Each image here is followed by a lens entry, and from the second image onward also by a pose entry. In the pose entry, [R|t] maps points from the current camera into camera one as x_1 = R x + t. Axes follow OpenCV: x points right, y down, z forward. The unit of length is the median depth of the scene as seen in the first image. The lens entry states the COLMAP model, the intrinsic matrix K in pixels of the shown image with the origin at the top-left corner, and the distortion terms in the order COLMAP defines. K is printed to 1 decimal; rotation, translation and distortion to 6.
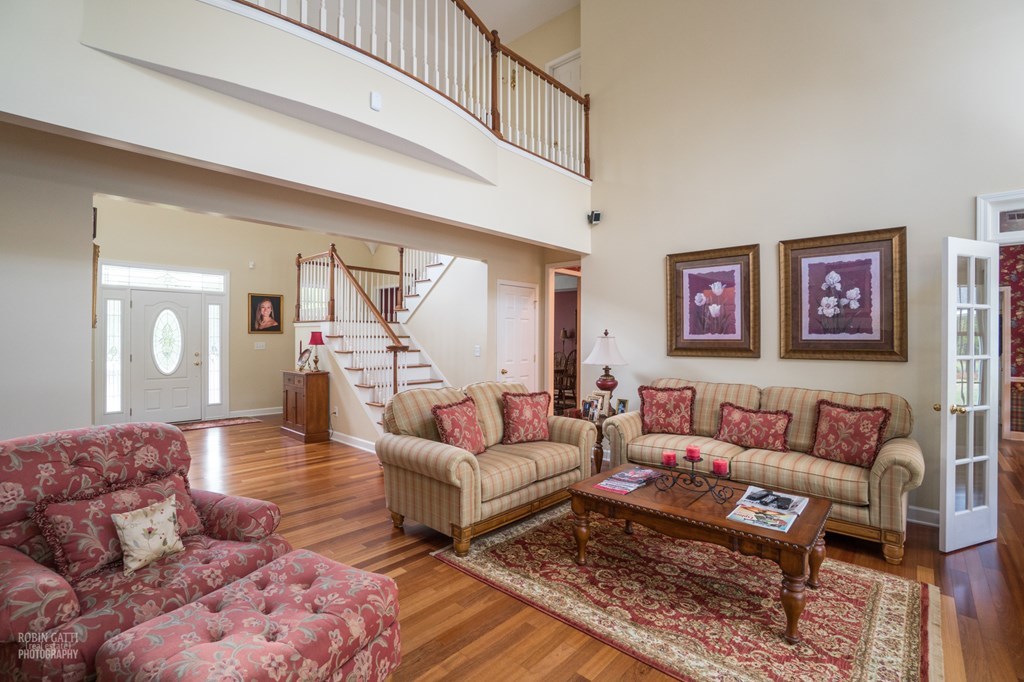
lens RADIAL K [[471.4, 0, 511.1], [0, 471.4, 336.4], [0, 0, 1]] dist [-0.028587, 0.008686]
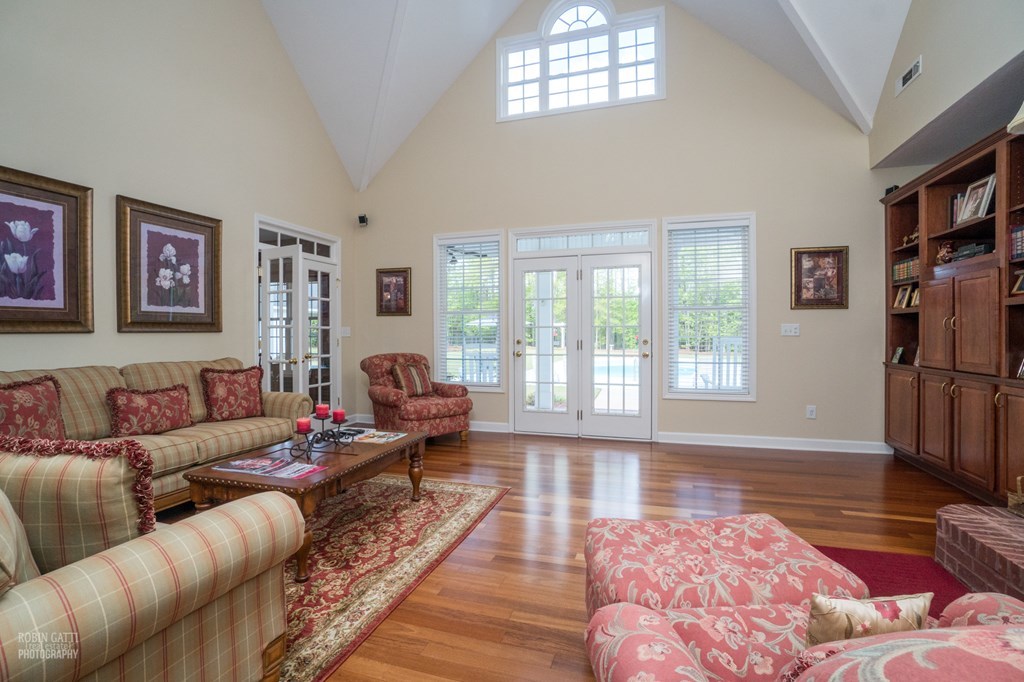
lens RADIAL K [[471.4, 0, 509.7], [0, 471.4, 337.9], [0, 0, 1]] dist [-0.028587, 0.008686]
pose [[-0.408715, -0.008426, 0.912623, -0.504848], [0.004386, 0.999928, 0.011197, 0.052845], [-0.912652, 0.008579, -0.408648, 0.720798]]
